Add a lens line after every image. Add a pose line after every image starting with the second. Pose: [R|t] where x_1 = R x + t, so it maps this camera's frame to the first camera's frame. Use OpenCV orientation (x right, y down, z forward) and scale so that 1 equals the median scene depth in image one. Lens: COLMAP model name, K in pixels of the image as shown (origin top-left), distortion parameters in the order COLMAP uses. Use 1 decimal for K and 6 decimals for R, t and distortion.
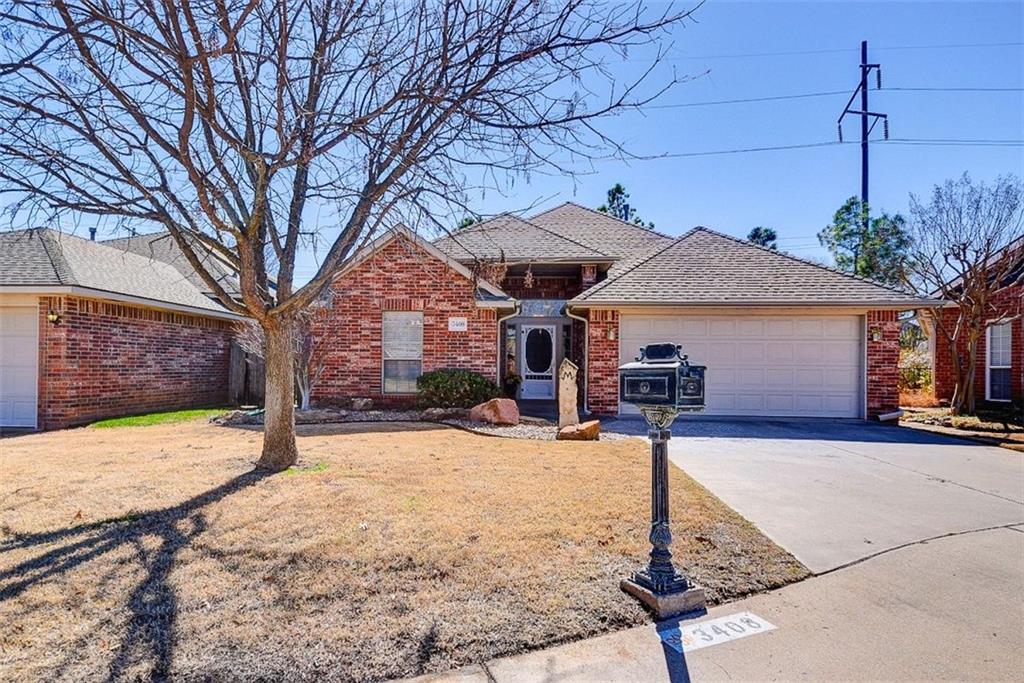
lens RADIAL K [[586.3, 0, 490.3], [0, 586.3, 354.1], [0, 0, 1]] dist [0.021131, 0.004437]
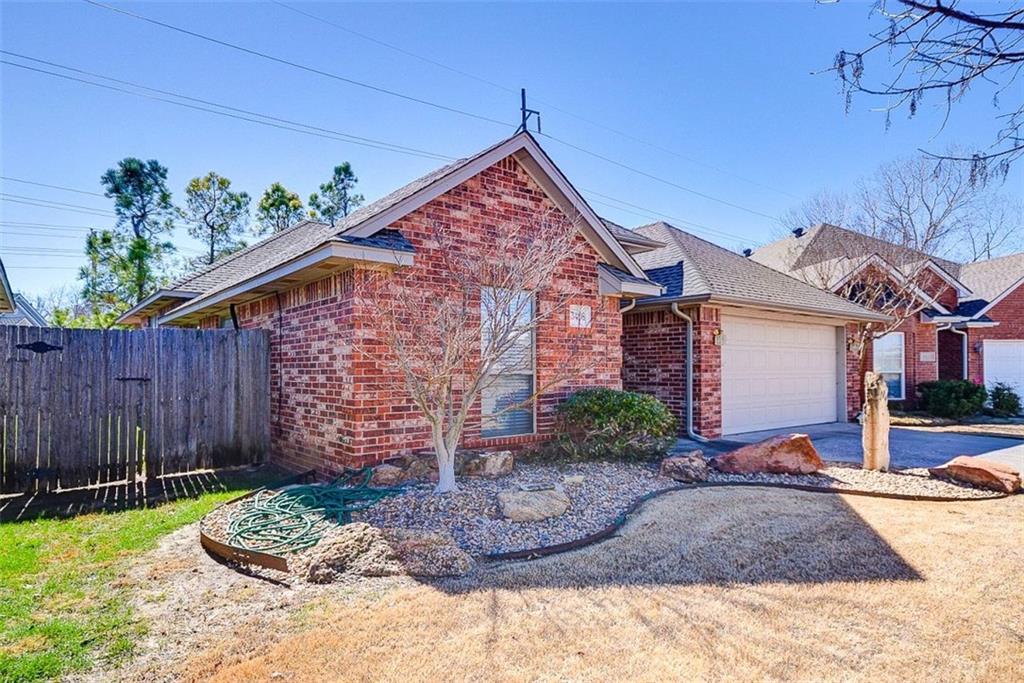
lens RADIAL K [[586.3, 0, 514.0], [0, 586.3, 350.6], [0, 0, 1]] dist [0.021131, 0.004437]
pose [[0.738447, 0.010243, 0.674234, -0.530079], [-0.003226, 0.999927, -0.011657, -0.006664], [-0.674304, 0.006433, 0.738426, 0.584226]]
